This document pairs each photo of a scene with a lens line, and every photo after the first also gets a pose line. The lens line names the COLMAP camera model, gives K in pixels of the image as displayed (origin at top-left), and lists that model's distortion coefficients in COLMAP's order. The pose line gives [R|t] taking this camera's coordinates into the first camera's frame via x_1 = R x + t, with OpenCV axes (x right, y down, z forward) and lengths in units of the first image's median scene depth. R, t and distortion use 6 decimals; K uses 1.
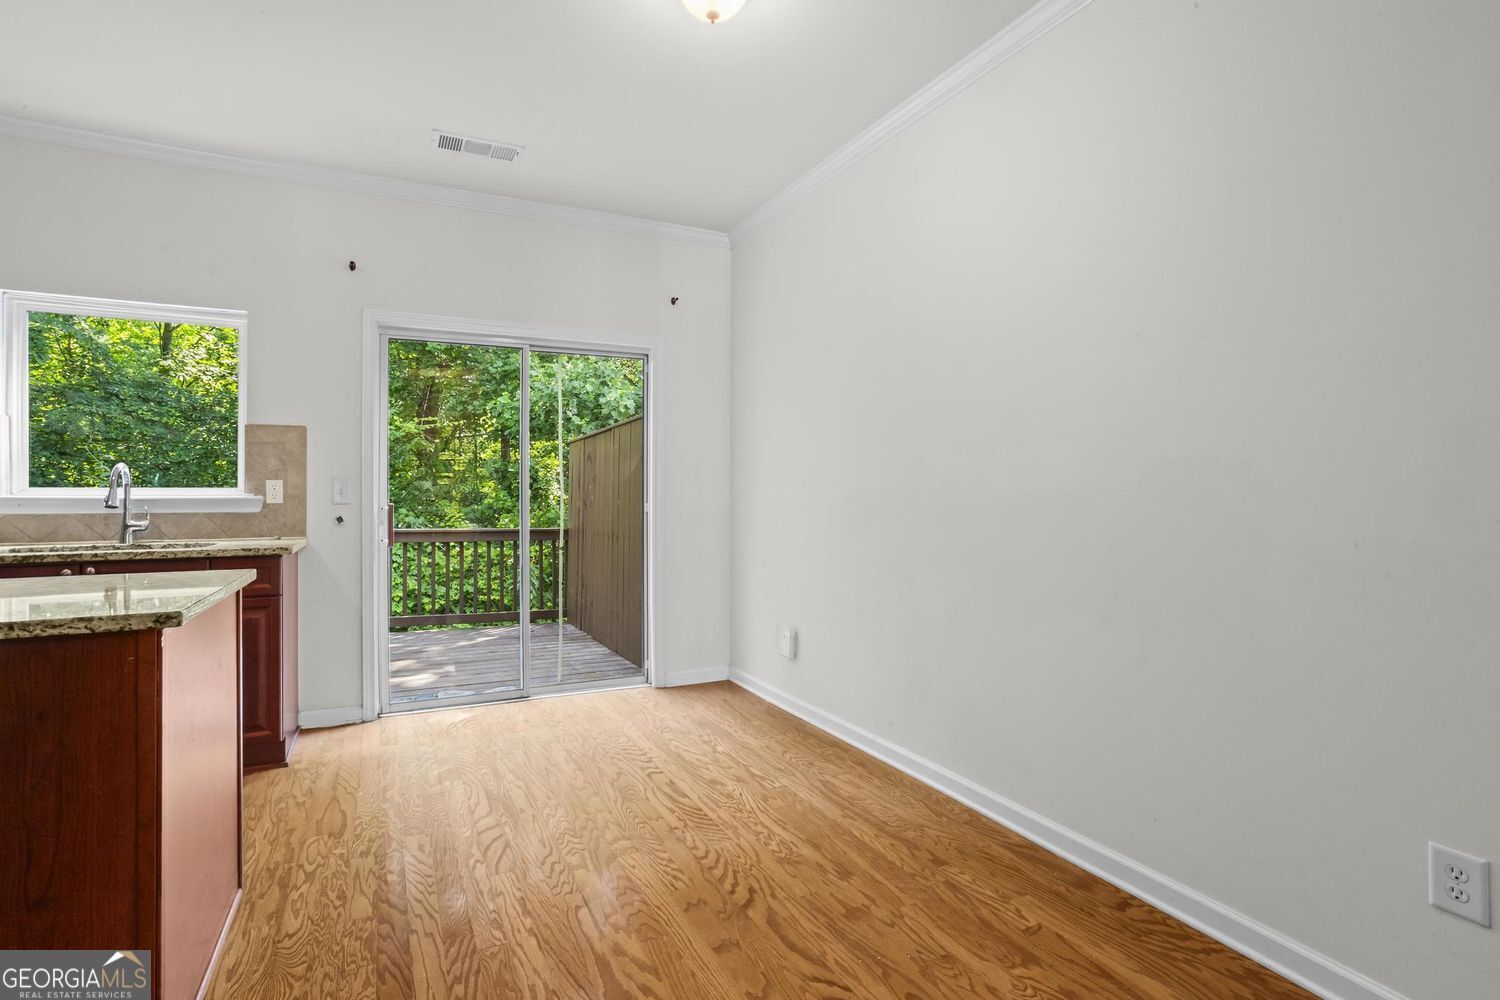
lens RADIAL K [[730.1, 0, 736.0], [0, 730.1, 487.9], [0, 0, 1]] dist [-0.045208, 0.025070]
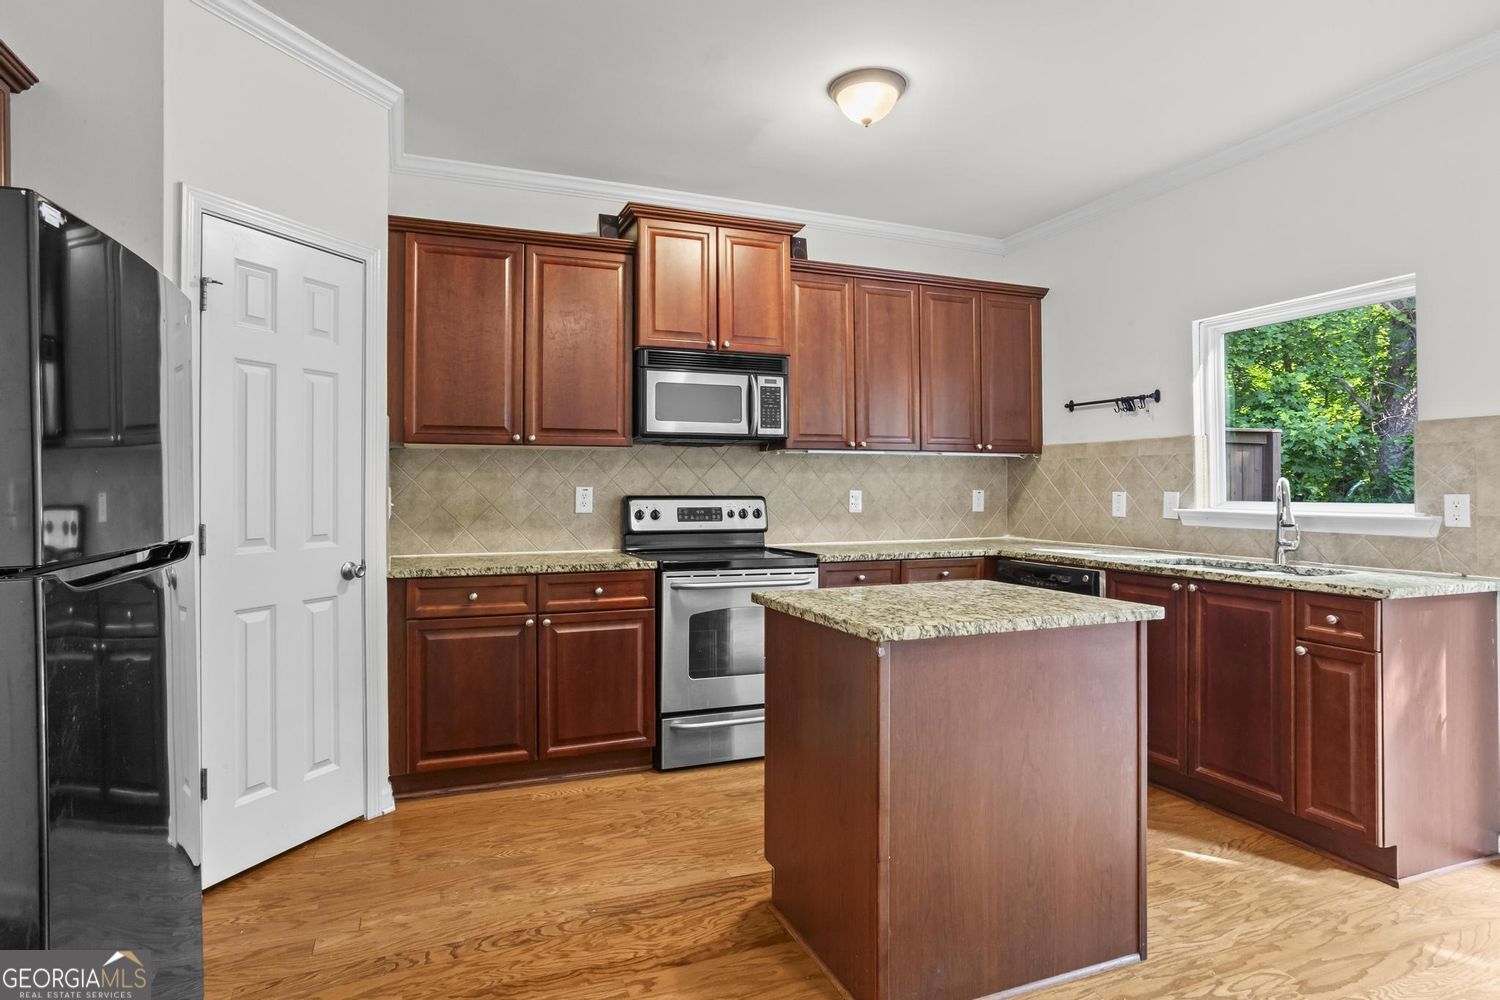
lens RADIAL K [[805.0, 0, 720.6], [0, 805.0, 481.2], [0, 0, 1]] dist [-0.042942, 0.027568]
pose [[-0.083139, -0.008966, -0.996498, 0.213773], [0.007870, 0.999922, -0.009654, -0.022714], [0.996507, -0.008645, -0.083062, 0.328594]]
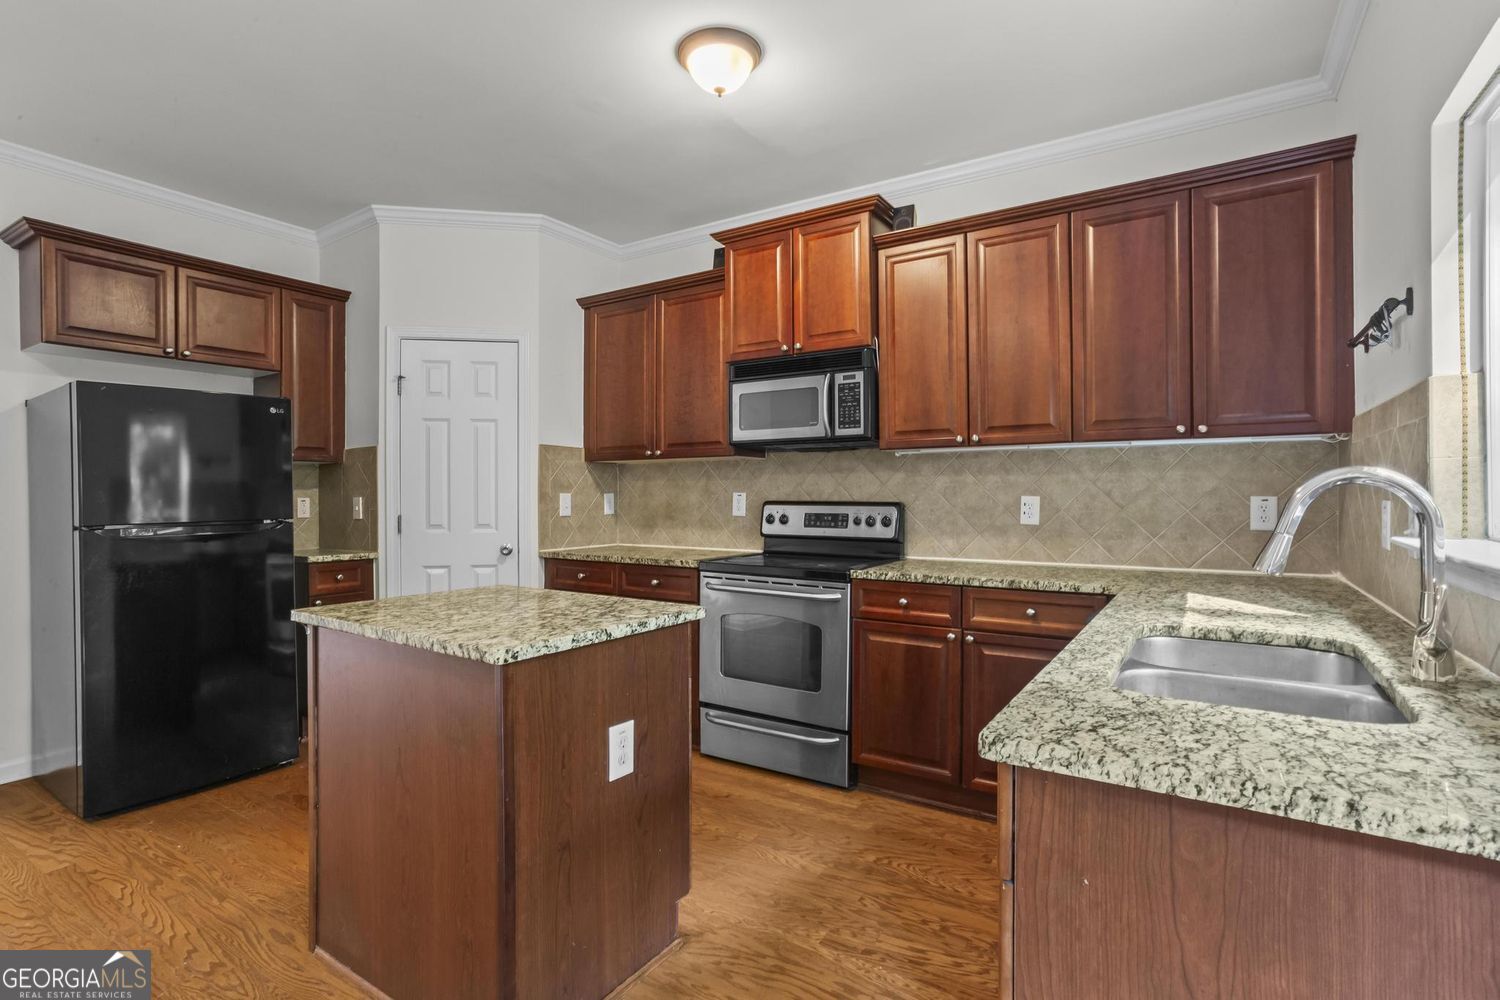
lens RADIAL K [[730.1, 0, 735.0], [0, 730.1, 491.3], [0, 0, 1]] dist [-0.045208, 0.025070]
pose [[-0.863675, -0.000495, -0.504049, -0.313393], [0.005610, 0.999928, -0.010594, -0.017201], [0.504018, -0.011977, -0.863610, 1.036106]]
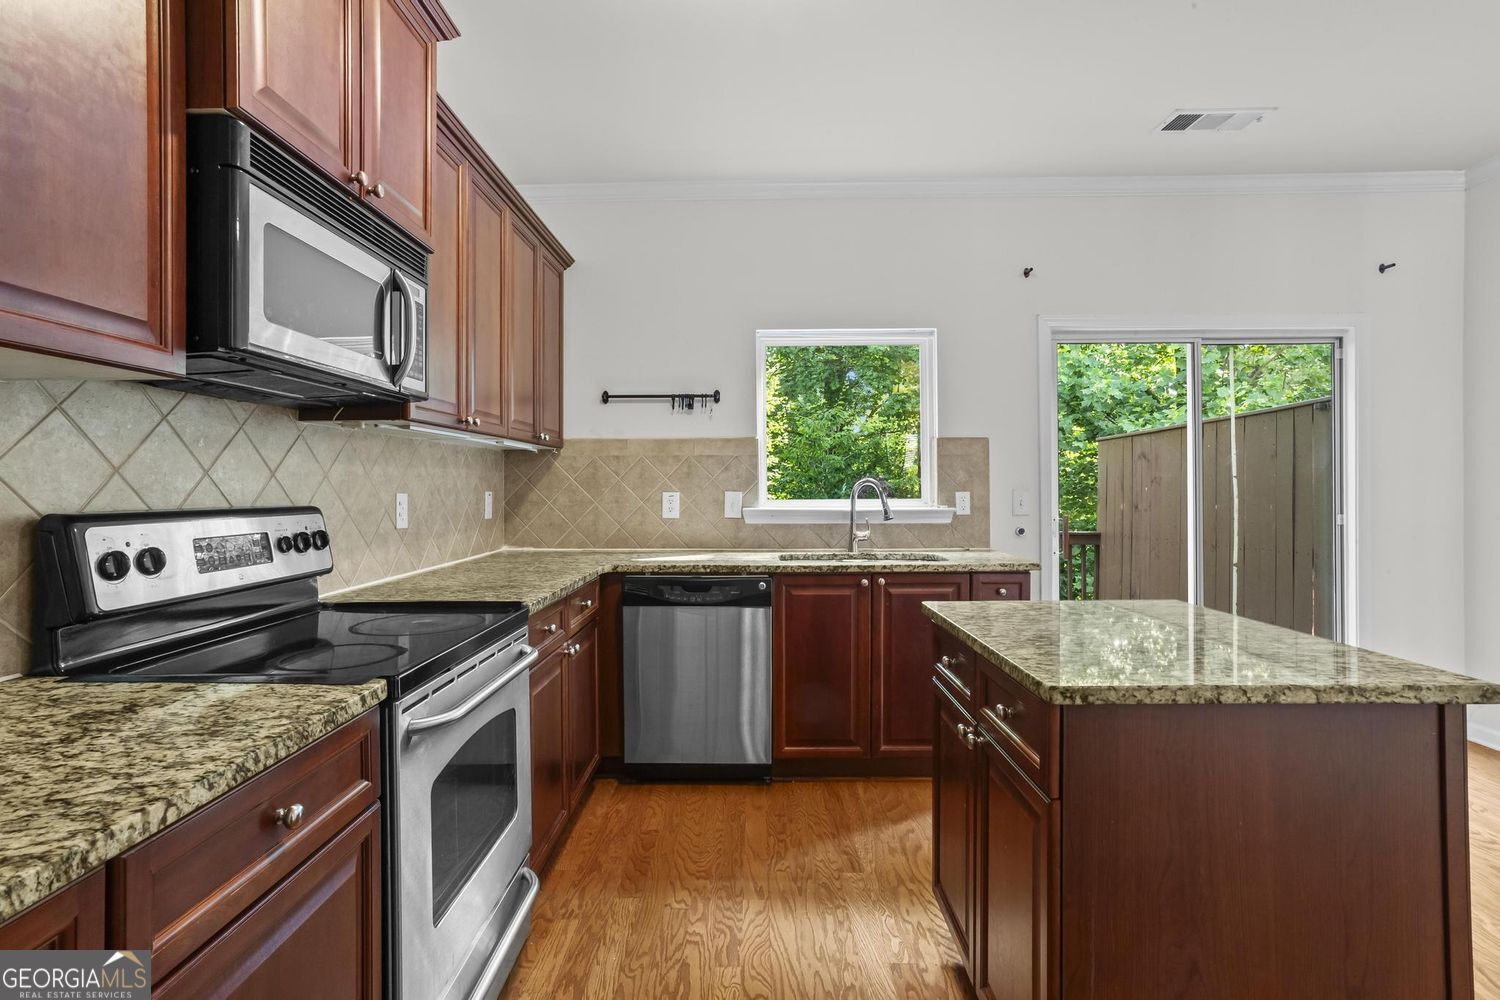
lens RADIAL K [[730.1, 0, 730.9], [0, 730.1, 480.5], [0, 0, 1]] dist [-0.045208, 0.025070]
pose [[0.887545, -0.007962, -0.460652, -0.454644], [0.008291, 0.999965, -0.001309, -0.028092], [0.460646, -0.002657, 0.887580, -0.062042]]
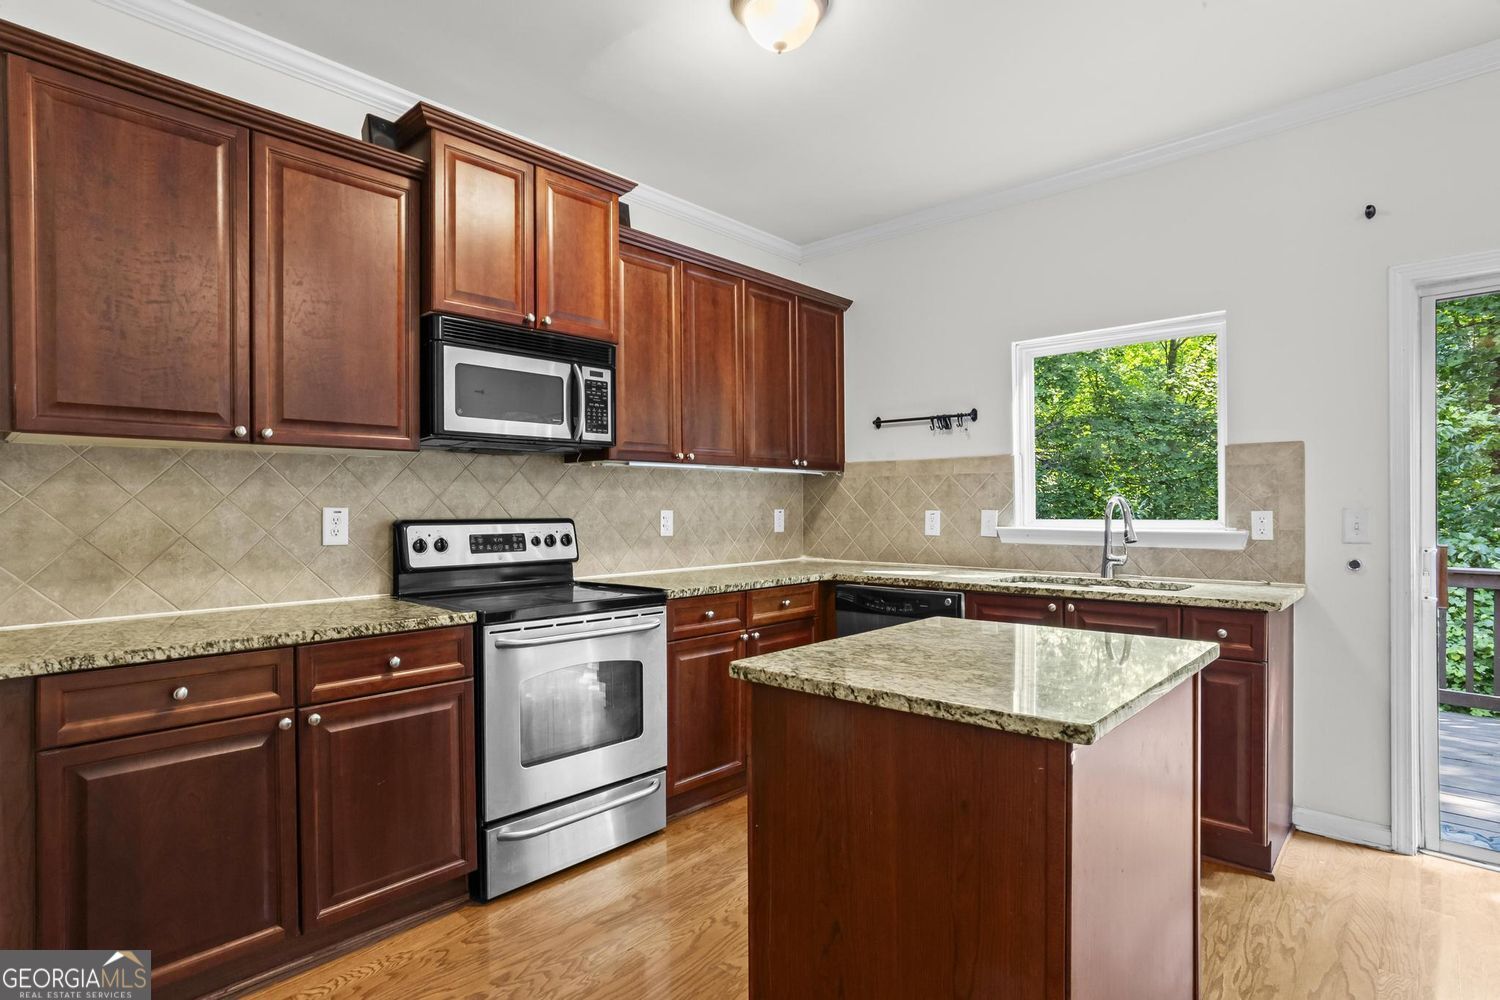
lens RADIAL K [[767.8, 0, 732.2], [0, 767.8, 512.2], [0, 0, 1]] dist [-0.052117, 0.031039]
pose [[0.358774, 0.003829, -0.933417, -0.063871], [0.012439, 0.999883, 0.008882, -0.024606], [0.933342, -0.014798, 0.358684, 0.139421]]
